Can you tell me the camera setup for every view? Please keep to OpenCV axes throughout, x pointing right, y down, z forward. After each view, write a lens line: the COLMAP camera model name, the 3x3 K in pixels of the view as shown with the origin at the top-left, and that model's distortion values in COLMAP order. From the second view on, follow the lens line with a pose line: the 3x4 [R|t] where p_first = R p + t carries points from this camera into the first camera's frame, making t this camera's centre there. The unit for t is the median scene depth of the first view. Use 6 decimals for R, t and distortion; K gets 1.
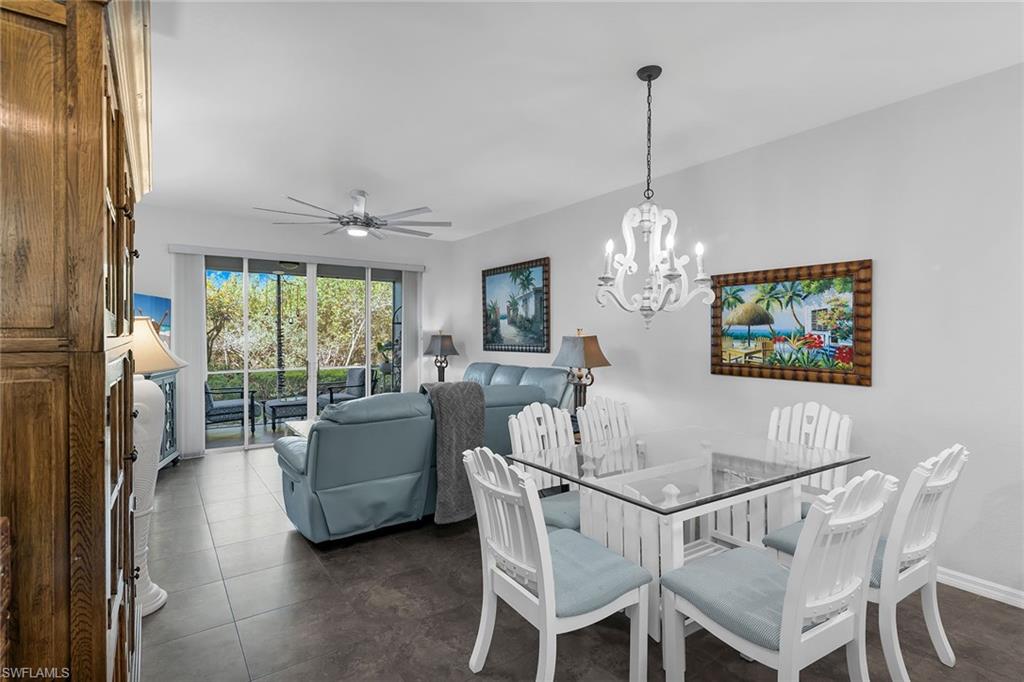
lens RADIAL K [[495.4, 0, 512.0], [0, 495.4, 341.0], [0, 0, 1]] dist [0.000375, -0.000098]
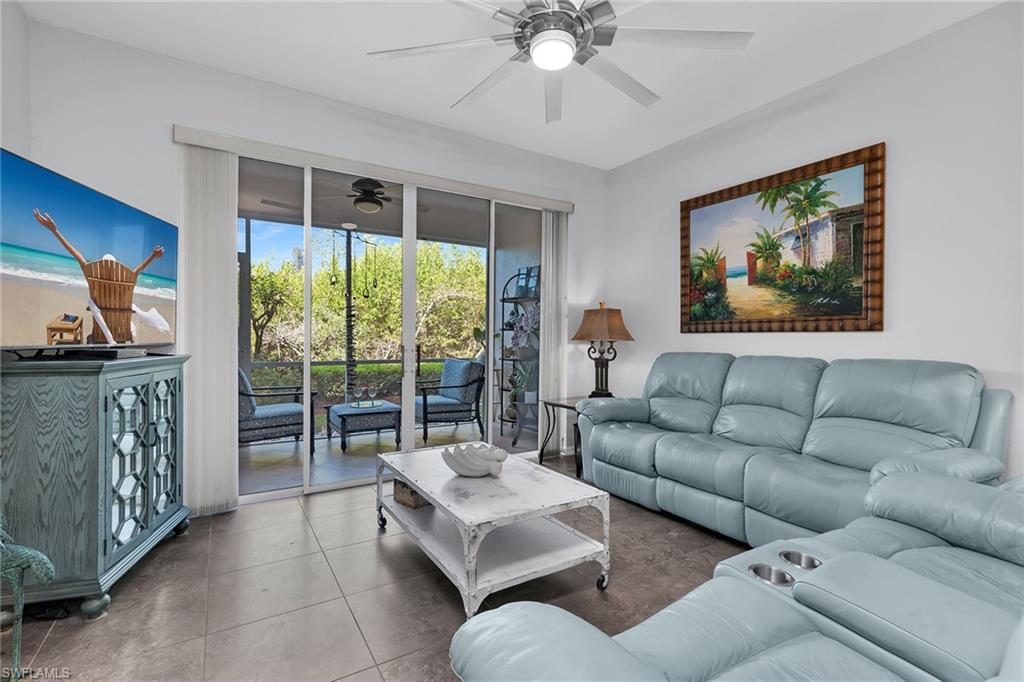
lens RADIAL K [[471.0, 0, 509.9], [0, 471.0, 338.2], [0, 0, 1]] dist [0.012789, -0.000196]
pose [[0.997488, 0.006788, -0.070510, -0.414407], [-0.007277, 0.999951, -0.006688, 0.057127], [0.070461, 0.007184, 0.997489, 0.733019]]
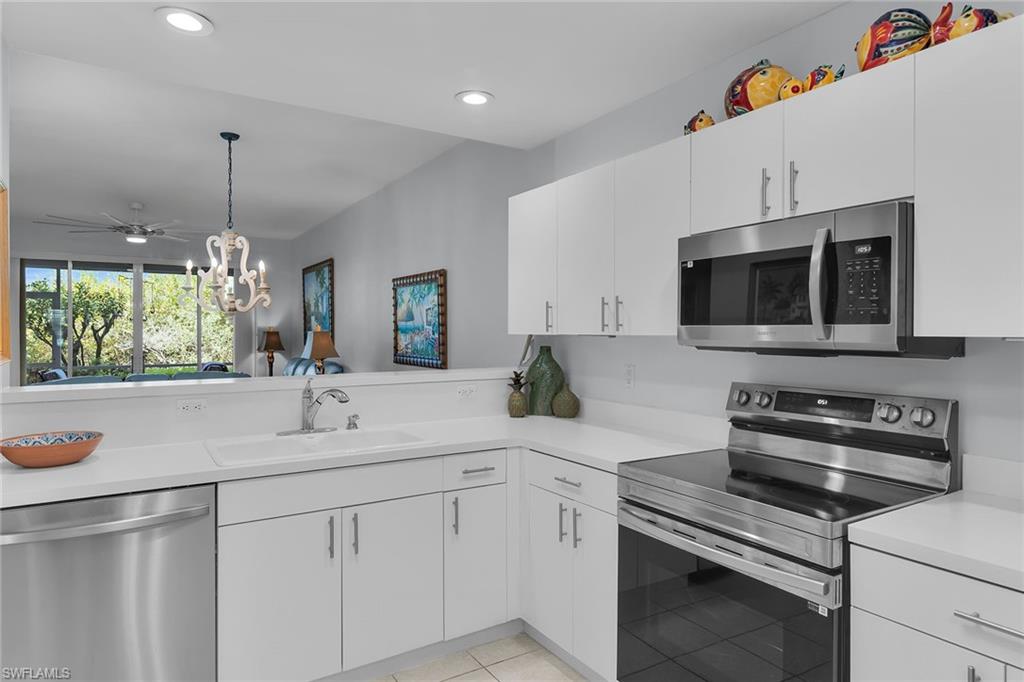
lens RADIAL K [[607.5, 0, 509.5], [0, 607.5, 336.7], [0, 0, 1]] dist [0.003467, 0.000117]
pose [[0.998422, -0.001805, -0.056129, 0.800564], [0.001492, 0.999983, -0.005617, 0.013831], [0.056139, 0.005525, 0.998408, -0.435206]]
